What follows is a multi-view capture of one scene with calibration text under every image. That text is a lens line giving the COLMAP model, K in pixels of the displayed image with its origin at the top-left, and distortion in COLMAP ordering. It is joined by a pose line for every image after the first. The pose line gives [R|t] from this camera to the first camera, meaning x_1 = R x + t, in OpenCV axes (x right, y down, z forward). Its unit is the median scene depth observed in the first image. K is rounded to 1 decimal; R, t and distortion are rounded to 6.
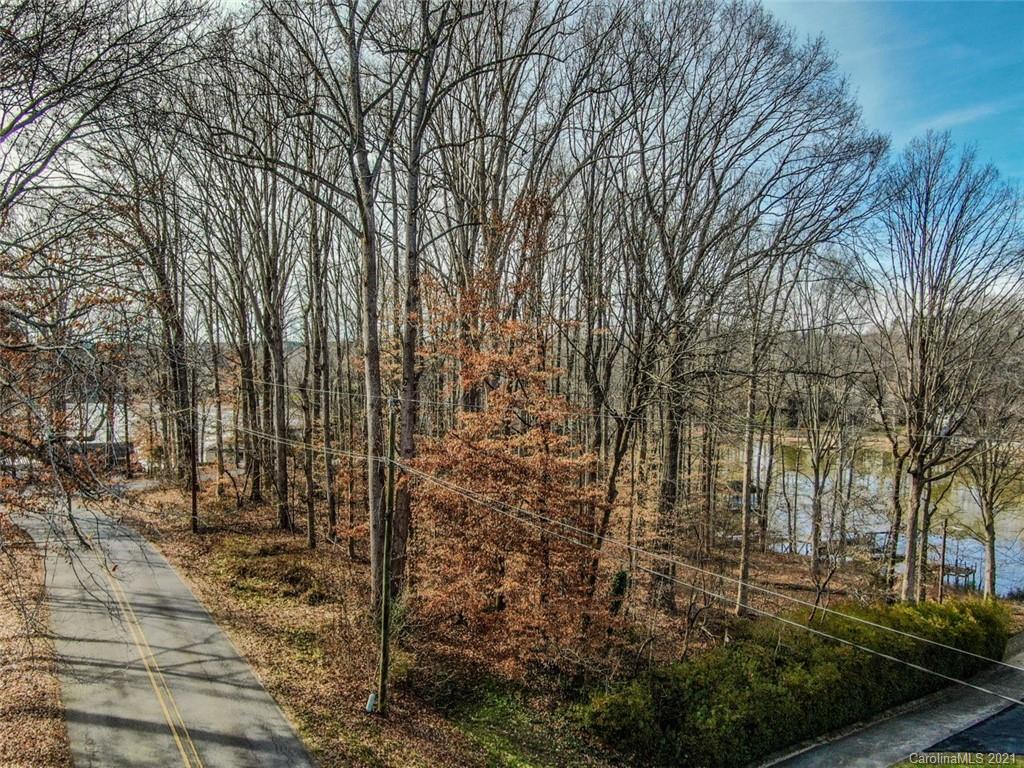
lens RADIAL K [[1002.9, 0, 507.8], [0, 1002.9, 382.8], [0, 0, 1]] dist [-0.005079, 0.000000]
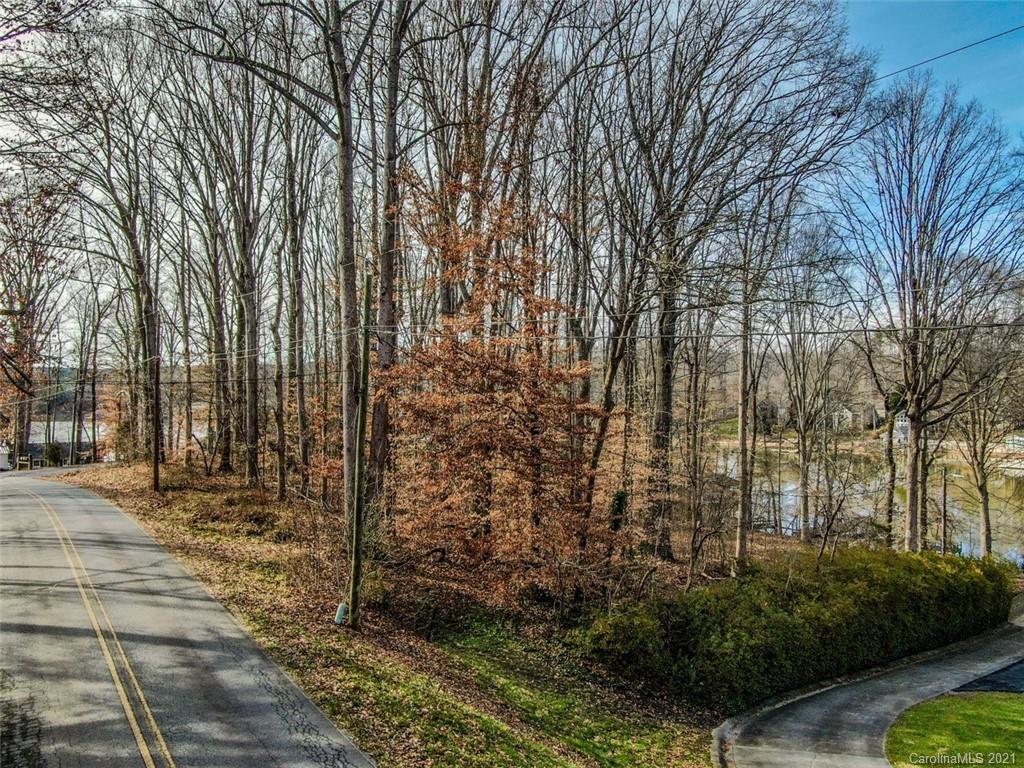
lens RADIAL K [[906.1, 0, 518.2], [0, 906.1, 385.4], [0, 0, 1]] dist [-0.010617, 0.010835]
pose [[0.999047, -0.004561, 0.043414, -0.014694], [0.008937, 0.994830, -0.101159, 0.174436], [-0.042728, 0.101450, 0.993923, 0.173949]]
